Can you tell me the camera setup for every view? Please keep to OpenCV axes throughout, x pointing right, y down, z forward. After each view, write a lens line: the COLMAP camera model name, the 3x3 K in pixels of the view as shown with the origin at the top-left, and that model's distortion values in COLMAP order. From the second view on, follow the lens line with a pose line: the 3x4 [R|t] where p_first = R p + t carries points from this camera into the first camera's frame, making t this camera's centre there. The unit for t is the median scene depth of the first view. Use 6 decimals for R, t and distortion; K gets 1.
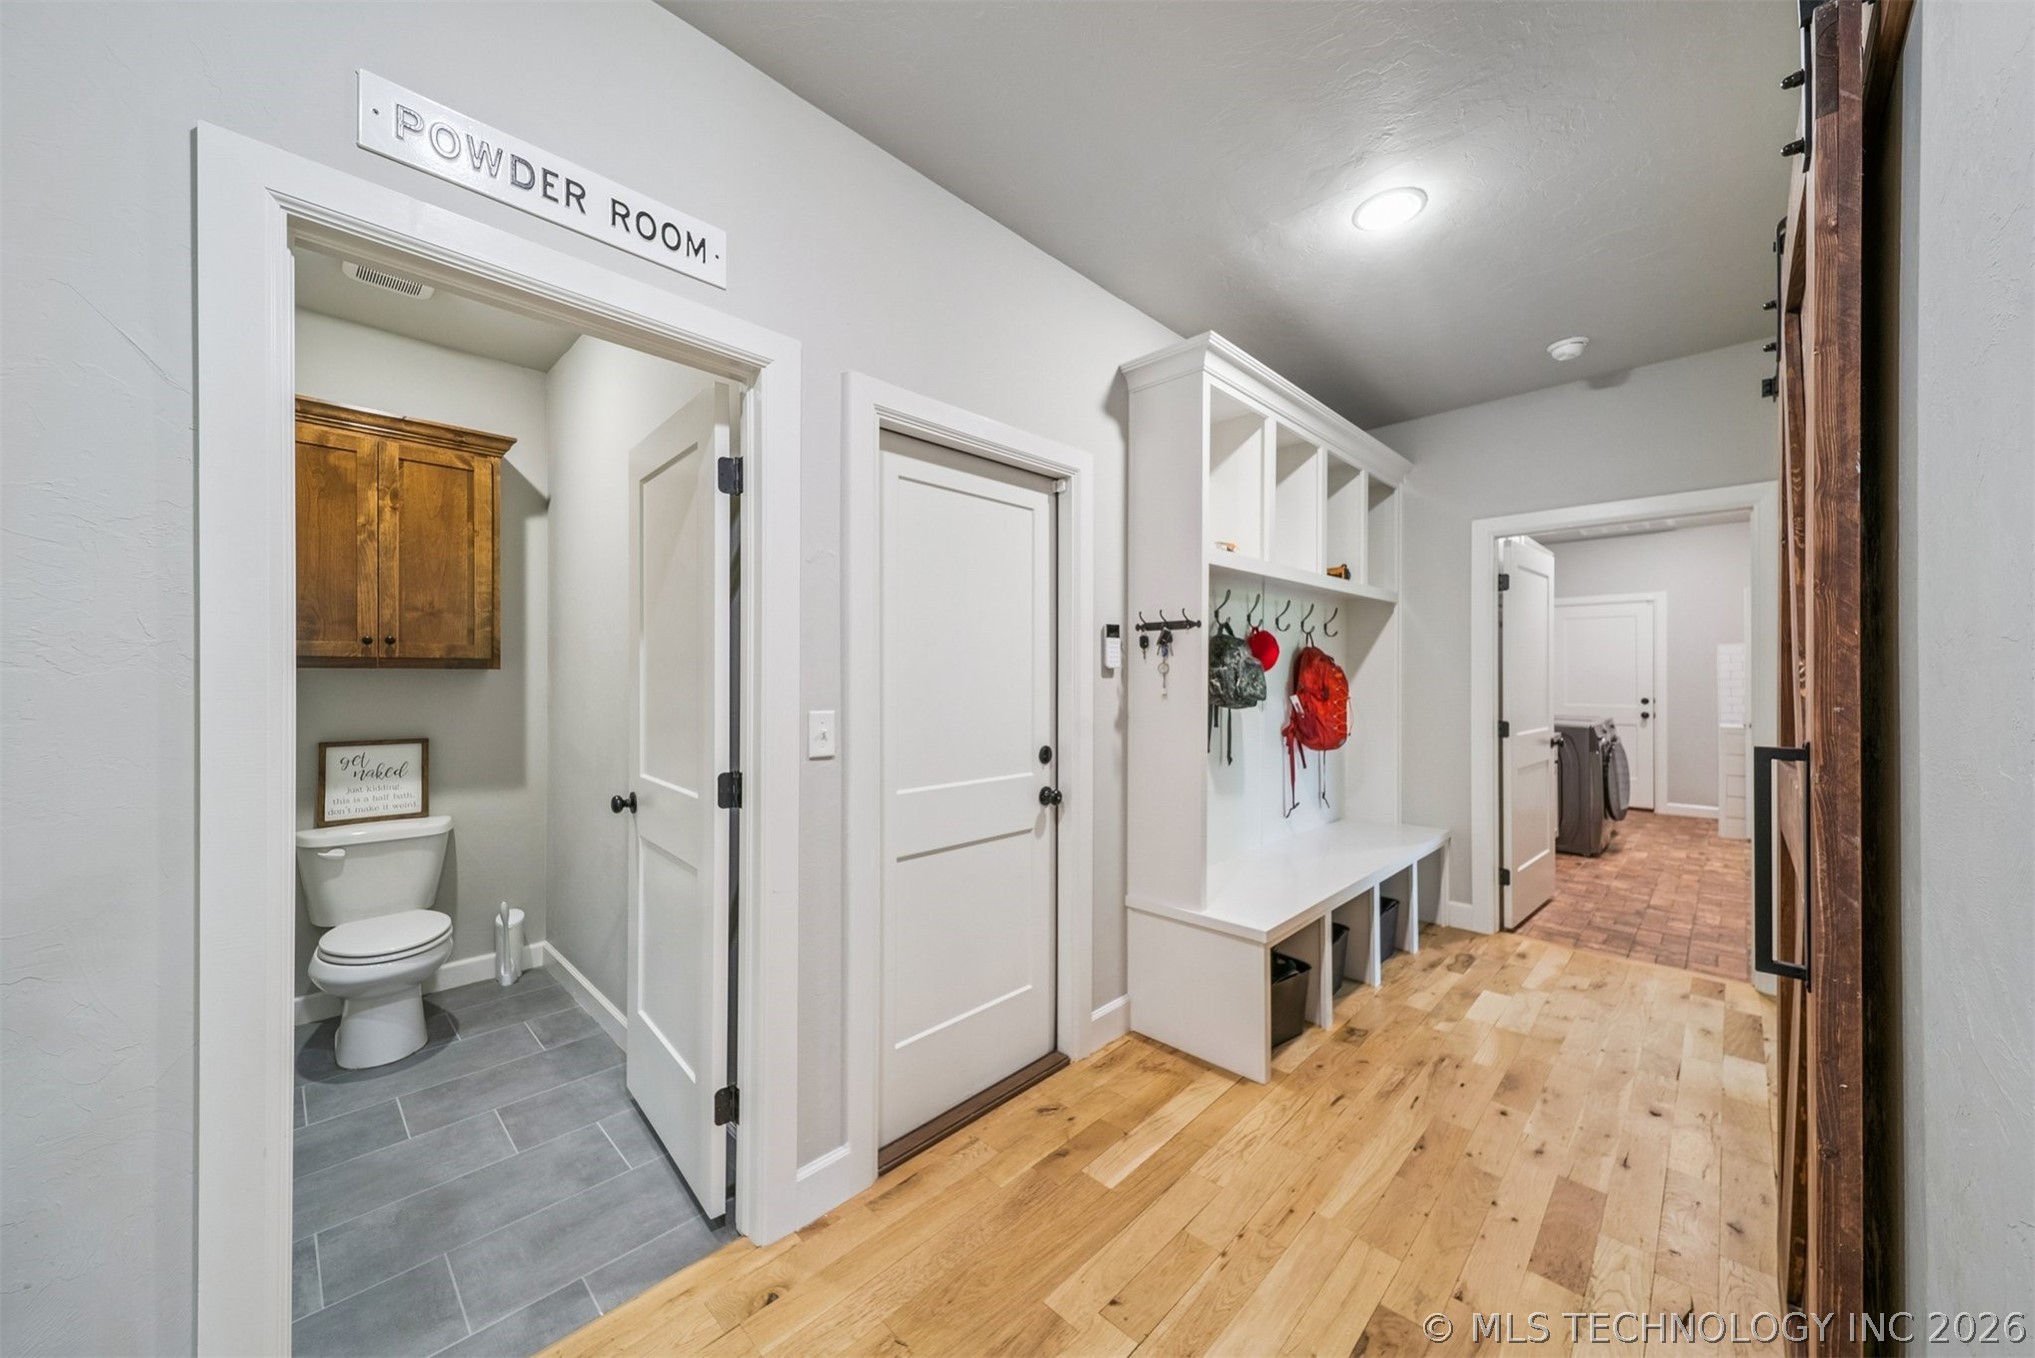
lens RADIAL K [[732.2, 0, 1026.3], [0, 732.2, 670.9], [0, 0, 1]] dist [0.001299, -0.000545]
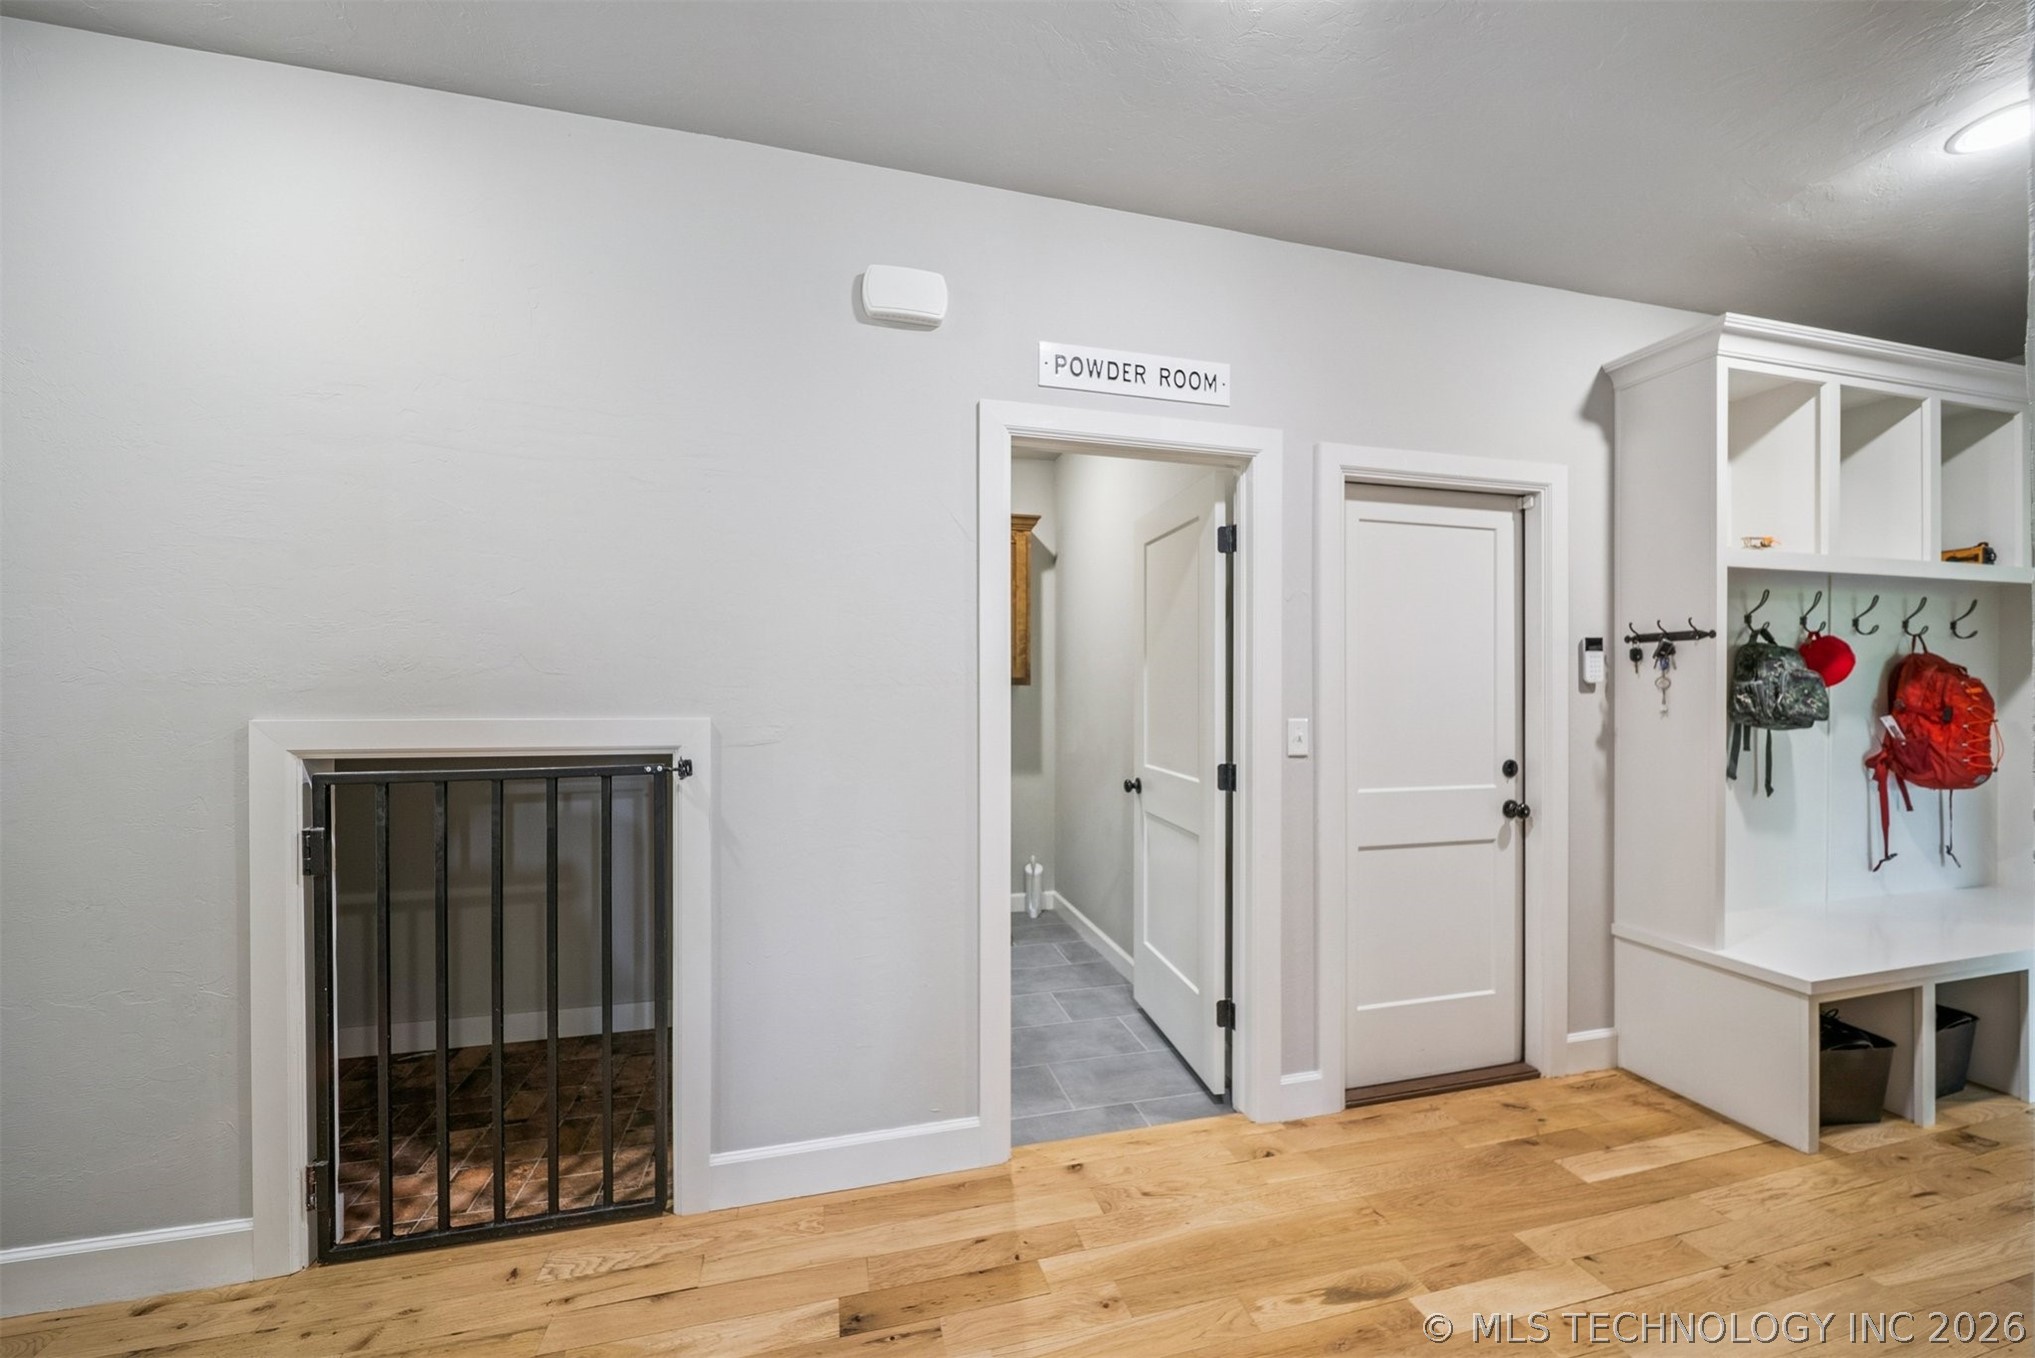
lens RADIAL K [[737.1, 0, 1017.1], [0, 737.1, 685.3], [0, 0, 1]] dist [-0.001265, -0.001660]
pose [[0.849235, -0.002210, -0.528011, -0.016612], [0.002589, 0.999997, -0.000021, -0.002976], [0.528009, -0.001349, 0.849238, -0.250820]]
